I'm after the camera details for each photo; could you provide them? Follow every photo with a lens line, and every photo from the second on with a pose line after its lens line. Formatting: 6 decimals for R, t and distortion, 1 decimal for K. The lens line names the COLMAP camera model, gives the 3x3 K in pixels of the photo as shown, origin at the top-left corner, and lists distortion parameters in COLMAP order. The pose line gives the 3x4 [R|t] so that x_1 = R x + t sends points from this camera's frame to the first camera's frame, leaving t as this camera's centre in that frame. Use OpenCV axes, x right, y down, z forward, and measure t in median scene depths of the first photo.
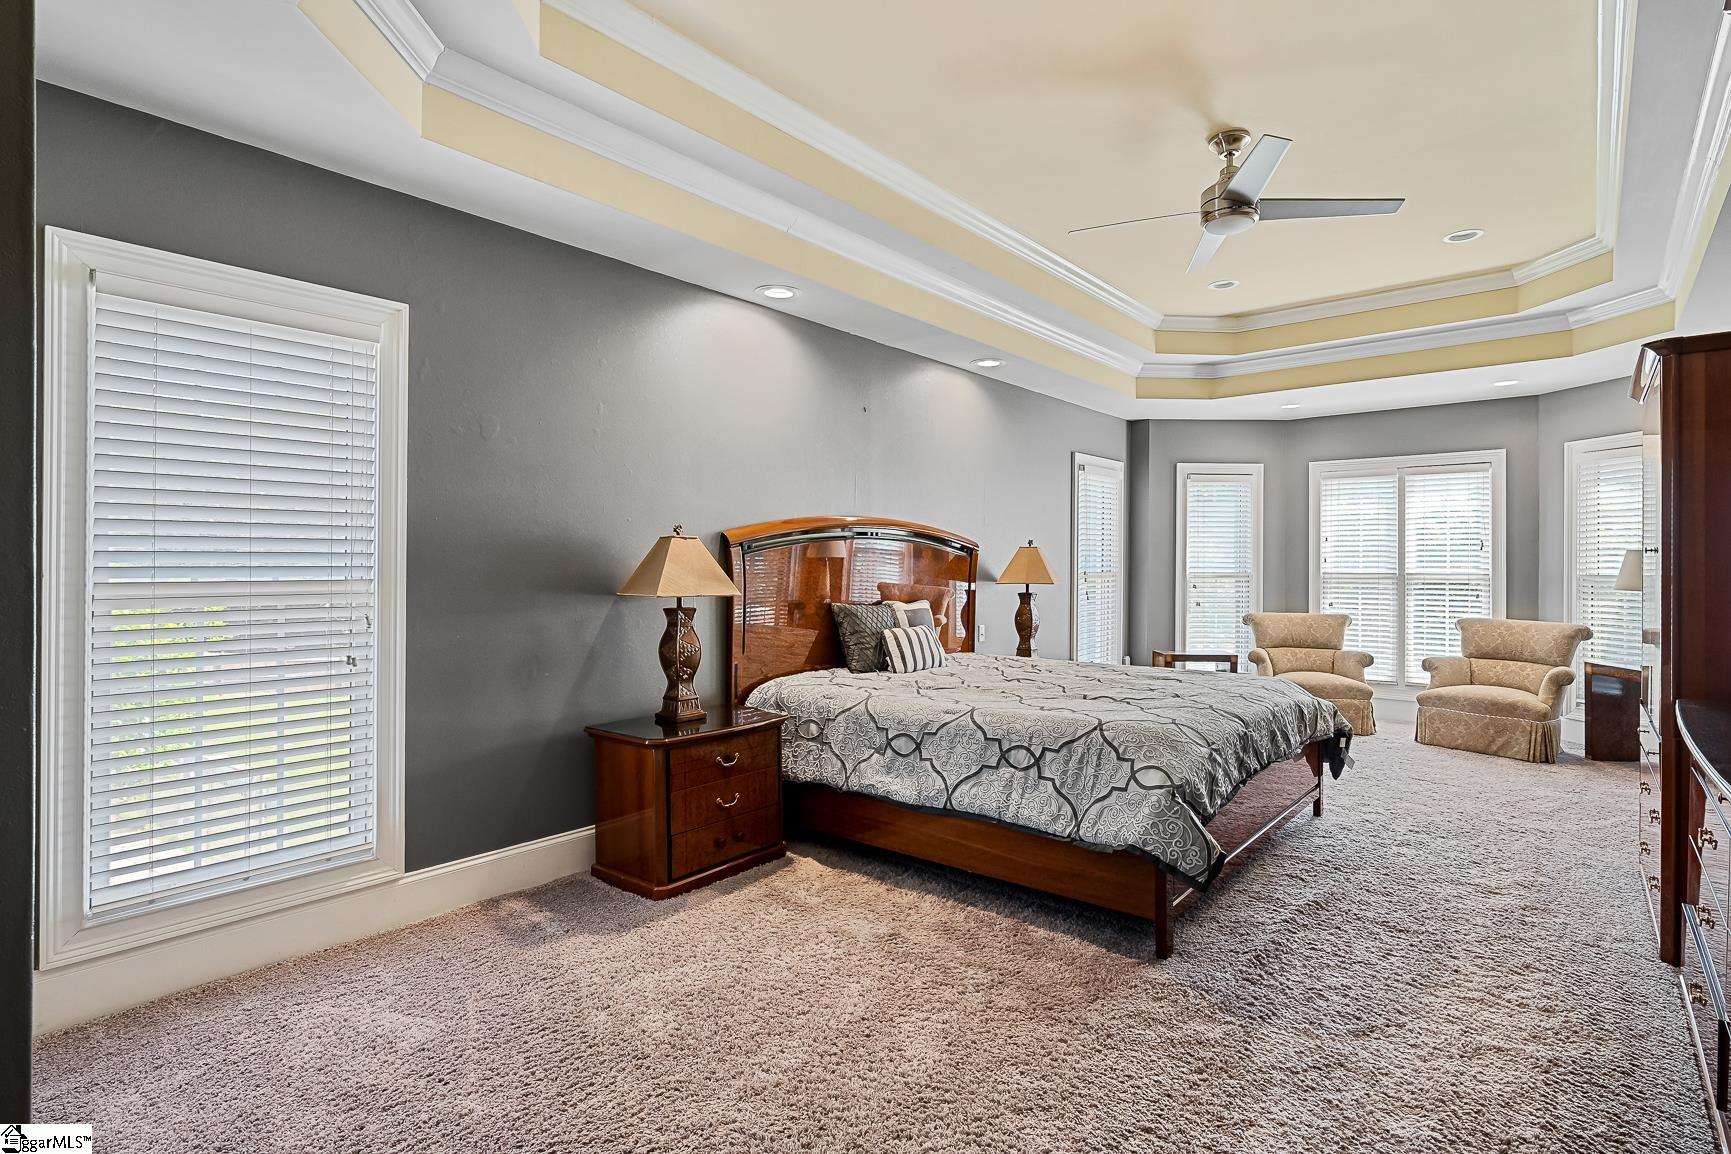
lens RADIAL K [[857.0, 0, 866.2], [0, 857.0, 566.0], [0, 0, 1]] dist [-0.000792, 0.001066]
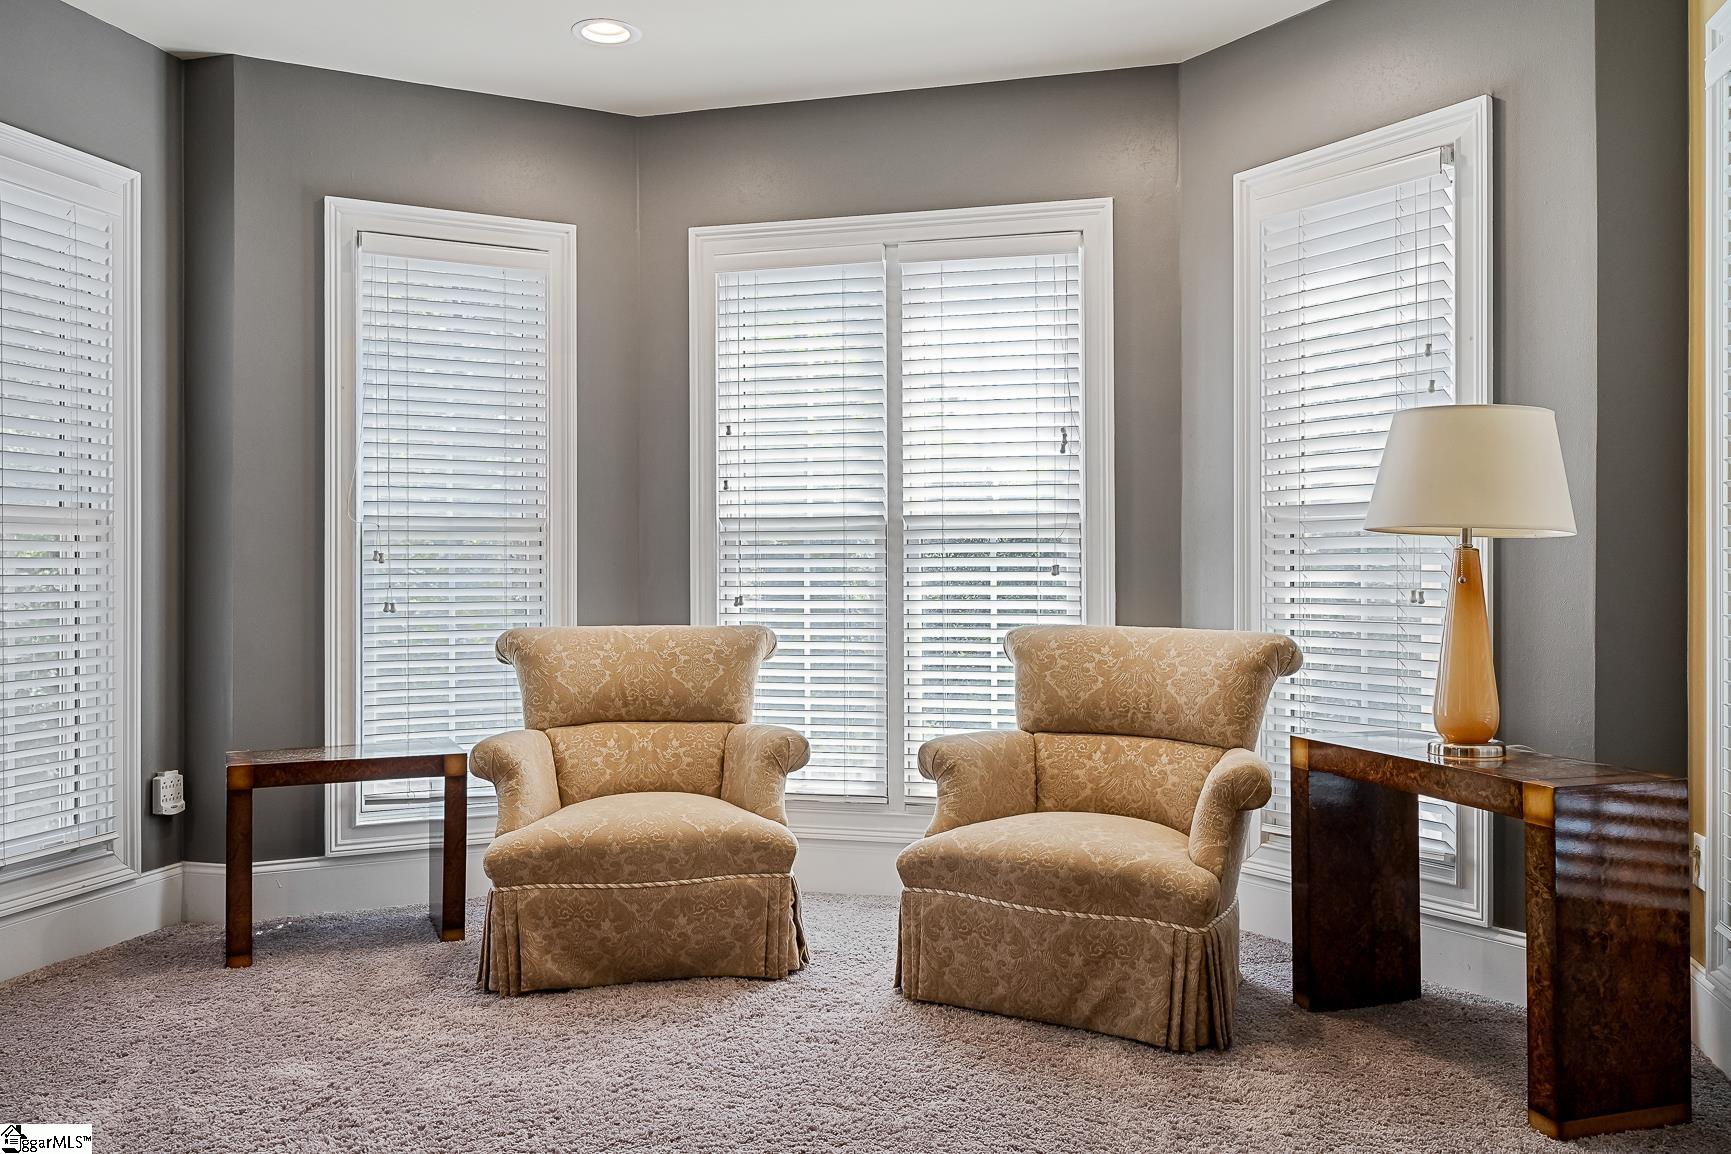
lens RADIAL K [[1352.7, 0, 866.1], [0, 1352.7, 576.4], [0, 0, 1]] dist [0.000575, 0.000728]
pose [[0.900045, -0.008868, 0.435706, 0.384928], [0.007664, 0.999960, 0.004521, 0.036567], [-0.435729, -0.000730, 0.900077, 0.505834]]
